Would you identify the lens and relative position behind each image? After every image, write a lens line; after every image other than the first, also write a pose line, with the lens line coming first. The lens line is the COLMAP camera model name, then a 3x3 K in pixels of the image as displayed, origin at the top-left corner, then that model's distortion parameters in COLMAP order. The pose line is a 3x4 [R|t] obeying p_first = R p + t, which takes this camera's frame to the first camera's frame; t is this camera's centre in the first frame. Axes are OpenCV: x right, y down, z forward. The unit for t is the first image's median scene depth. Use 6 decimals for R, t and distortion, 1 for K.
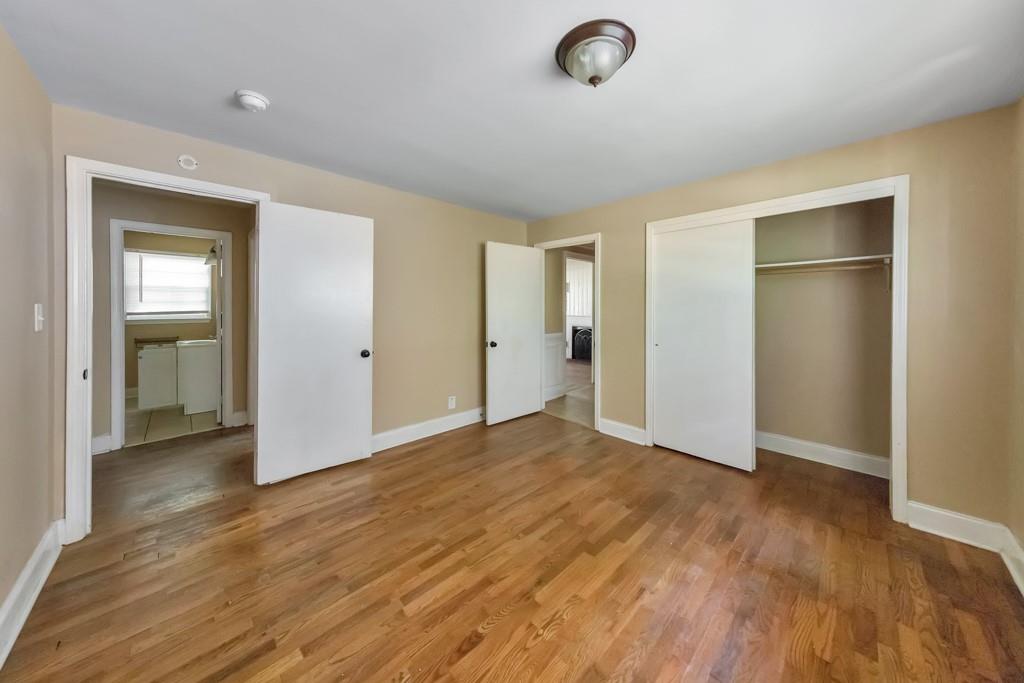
lens RADIAL K [[336.2, 0, 512.2], [0, 336.2, 327.1], [0, 0, 1]] dist [0.005462, -0.000035]
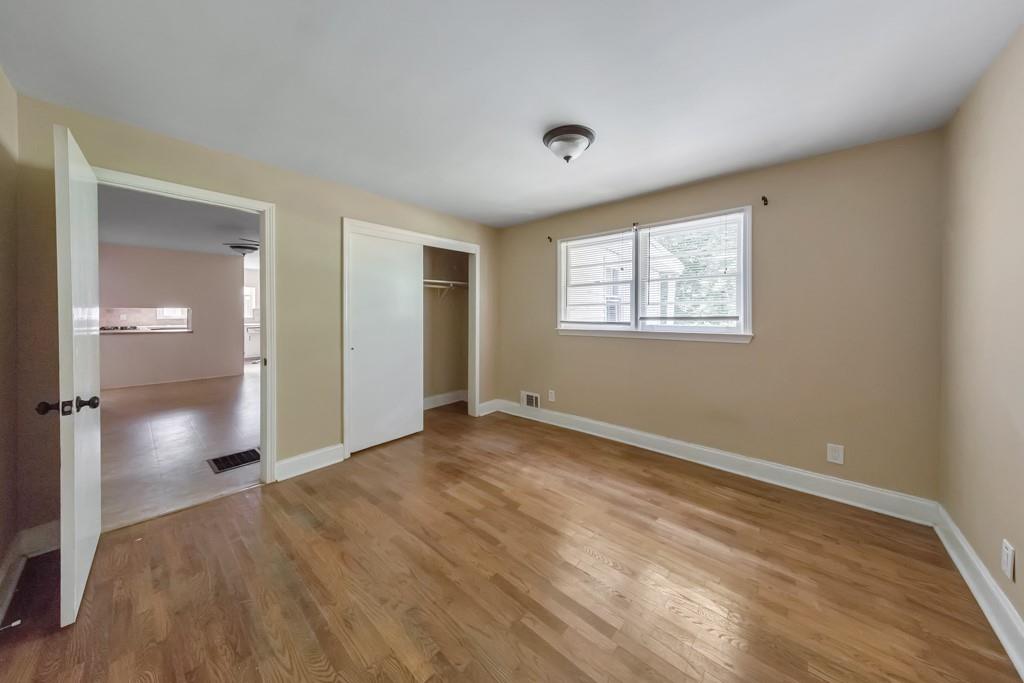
lens RADIAL K [[326.6, 0, 526.1], [0, 326.6, 314.5], [0, 0, 1]] dist [0.001462, 0.000030]
pose [[-0.097849, -0.009574, 0.995155, -0.815969], [0.055378, 0.998352, 0.015050, -0.040646], [-0.993659, 0.056582, -0.097158, 0.892815]]
